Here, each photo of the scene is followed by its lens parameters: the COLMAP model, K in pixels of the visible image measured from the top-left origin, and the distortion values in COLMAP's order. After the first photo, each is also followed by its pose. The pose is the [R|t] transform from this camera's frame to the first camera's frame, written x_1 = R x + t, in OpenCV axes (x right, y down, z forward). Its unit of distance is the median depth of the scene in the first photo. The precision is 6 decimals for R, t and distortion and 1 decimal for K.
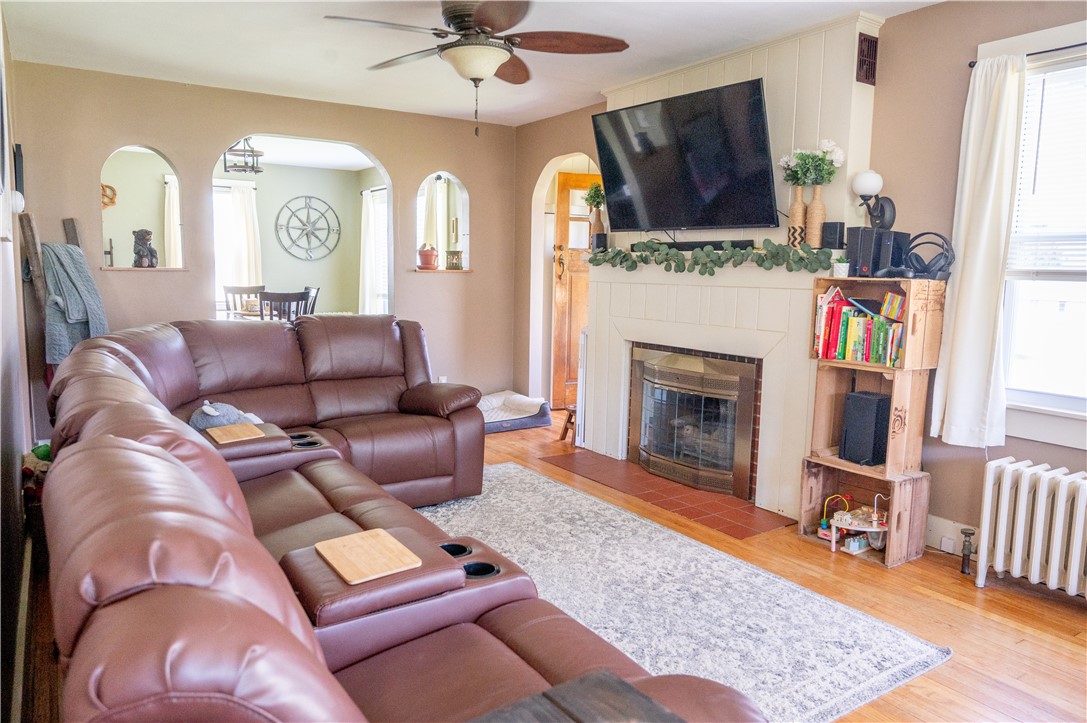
lens RADIAL K [[741.2, 0, 534.1], [0, 741.2, 356.3], [0, 0, 1]] dist [-0.019923, 0.013313]
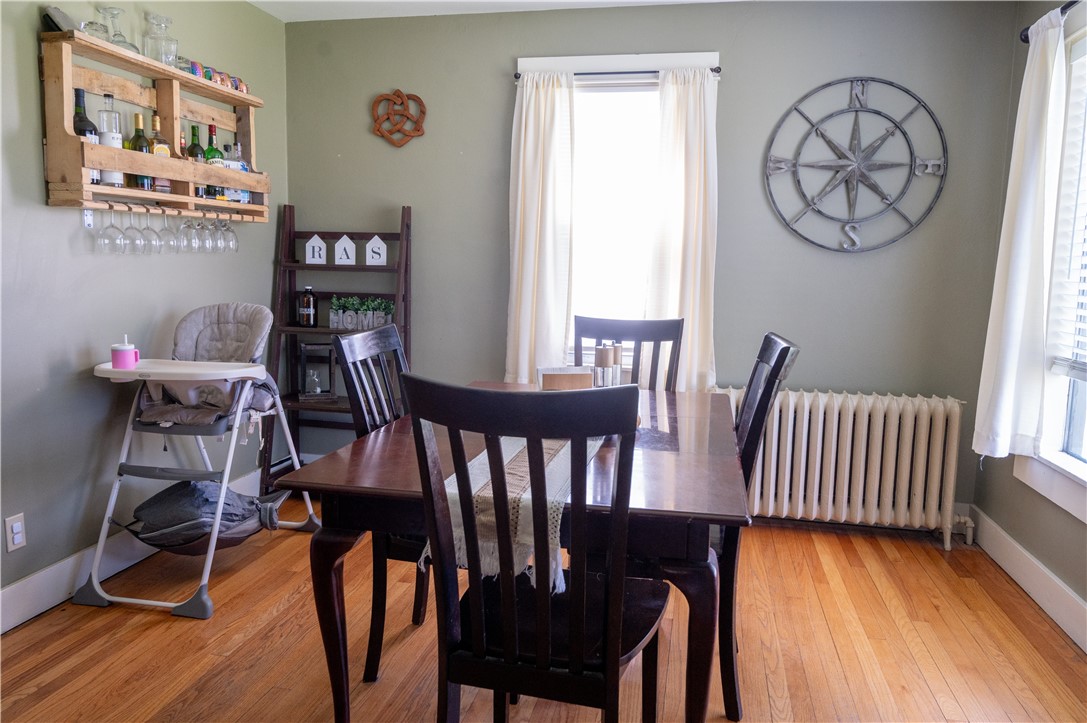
lens RADIAL K [[741.2, 0, 547.3], [0, 741.2, 360.0], [0, 0, 1]] dist [-0.019923, 0.013313]
pose [[0.706162, 0.084182, -0.703028, -0.144755], [-0.094298, 0.995244, 0.024455, -0.070478], [0.701743, 0.049025, 0.710742, 0.634709]]
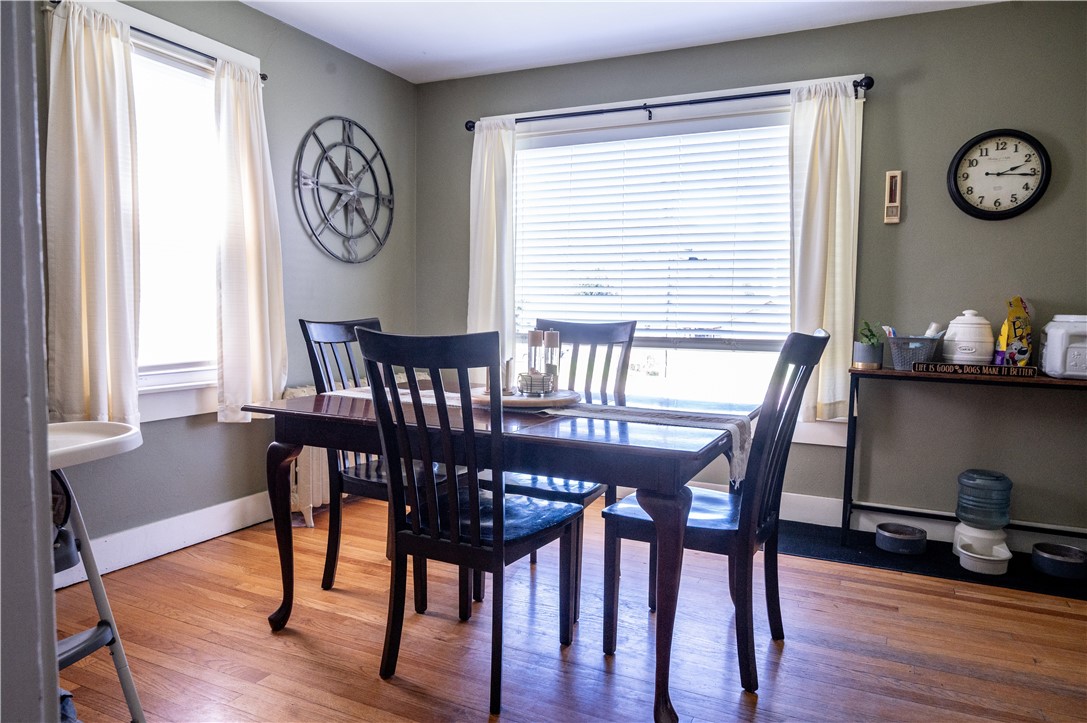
lens RADIAL K [[741.2, 0, 542.6], [0, 741.2, 362.5], [0, 0, 1]] dist [-0.019923, 0.013313]
pose [[0.855926, -0.040057, 0.515545, -0.440009], [0.059760, 0.997977, -0.021673, -0.052474], [-0.513634, 0.049359, 0.856588, 0.562127]]
